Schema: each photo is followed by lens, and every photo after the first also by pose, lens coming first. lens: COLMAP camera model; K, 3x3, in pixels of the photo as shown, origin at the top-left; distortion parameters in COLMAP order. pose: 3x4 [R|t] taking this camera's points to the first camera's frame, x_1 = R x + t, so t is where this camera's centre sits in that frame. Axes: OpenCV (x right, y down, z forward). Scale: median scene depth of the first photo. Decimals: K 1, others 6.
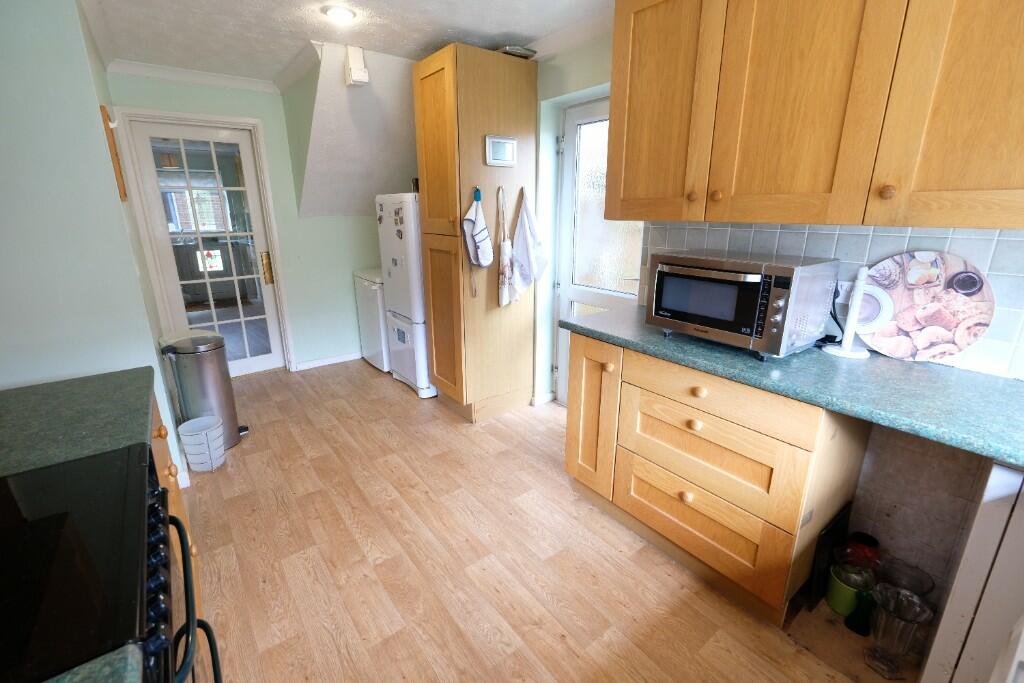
lens RADIAL K [[449.4, 0, 518.5], [0, 449.4, 340.2], [0, 0, 1]] dist [-0.004894, 0.000668]
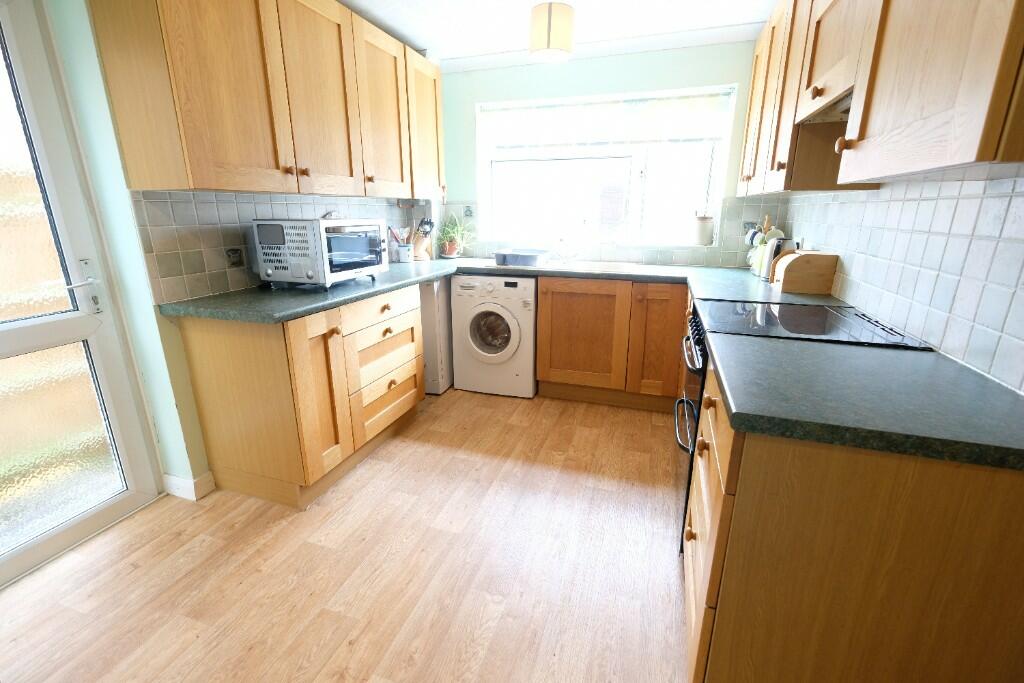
lens RADIAL K [[449.4, 0, 516.5], [0, 449.4, 339.8], [0, 0, 1]] dist [-0.004894, 0.000668]
pose [[-0.569234, -0.236236, 0.787506, -0.871519], [0.224199, 0.876931, 0.425119, -0.272586], [-0.791017, 0.418550, -0.446215, 1.140452]]
